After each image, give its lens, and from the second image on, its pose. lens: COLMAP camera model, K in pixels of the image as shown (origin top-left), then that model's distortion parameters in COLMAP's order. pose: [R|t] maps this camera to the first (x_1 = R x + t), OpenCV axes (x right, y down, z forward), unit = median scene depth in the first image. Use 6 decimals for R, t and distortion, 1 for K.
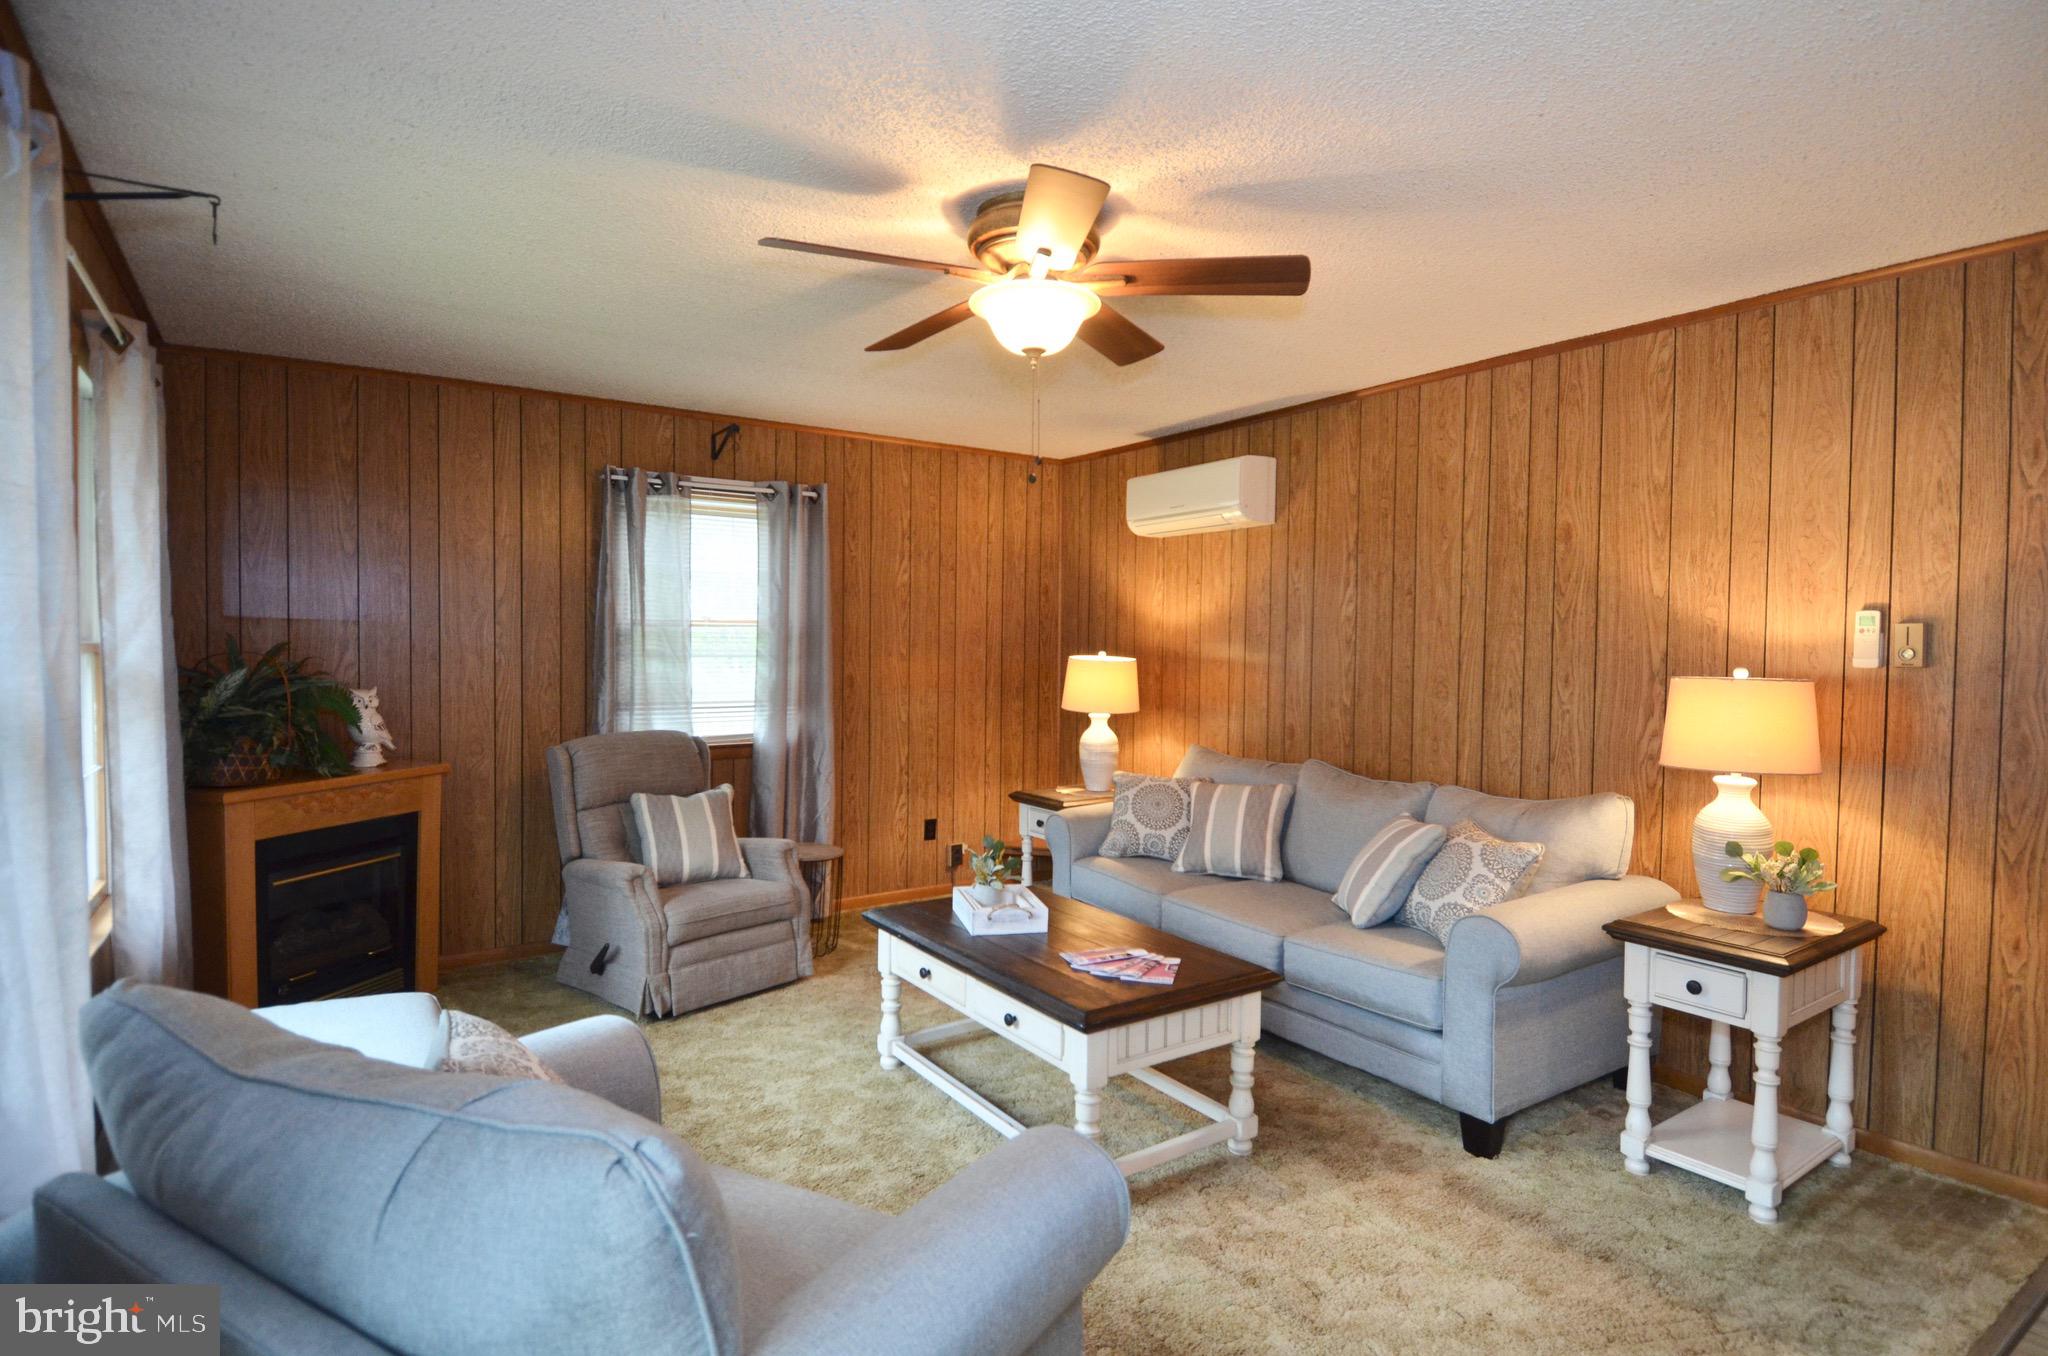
lens RADIAL K [[1077.6, 0, 1031.9], [0, 1077.6, 676.8], [0, 0, 1]] dist [0.039002, -0.040310]
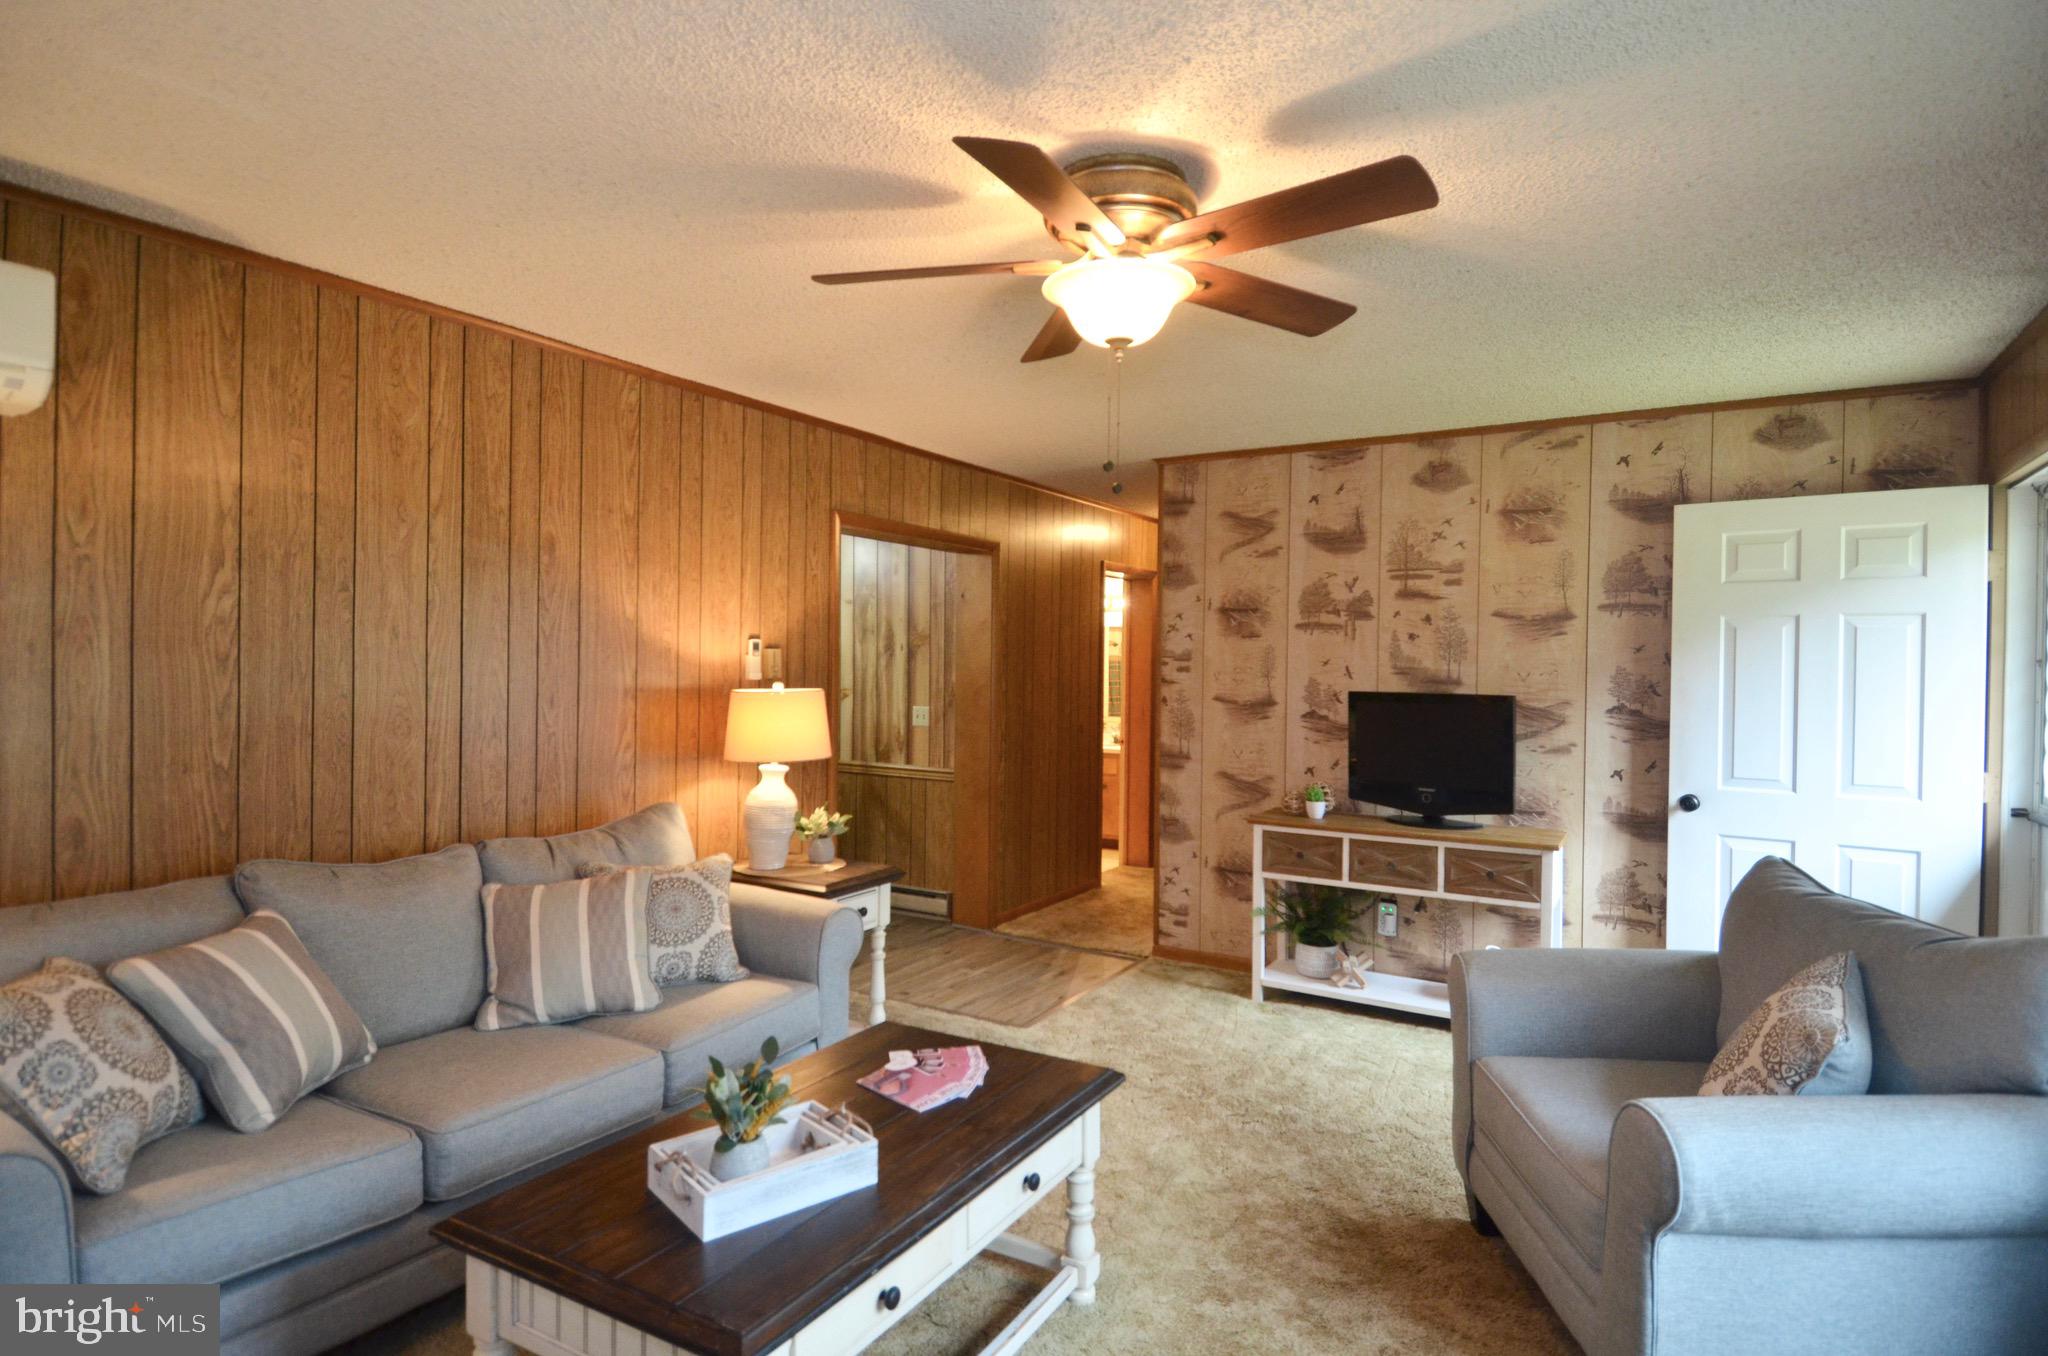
lens RADIAL K [[1077.6, 0, 1058.6], [0, 1077.6, 674.1], [0, 0, 1]] dist [0.039002, -0.040310]
pose [[-0.450213, -0.019918, 0.892699, -0.530112], [0.016533, 0.999394, 0.030637, -0.040847], [-0.892768, 0.028552, -0.449611, 1.005666]]
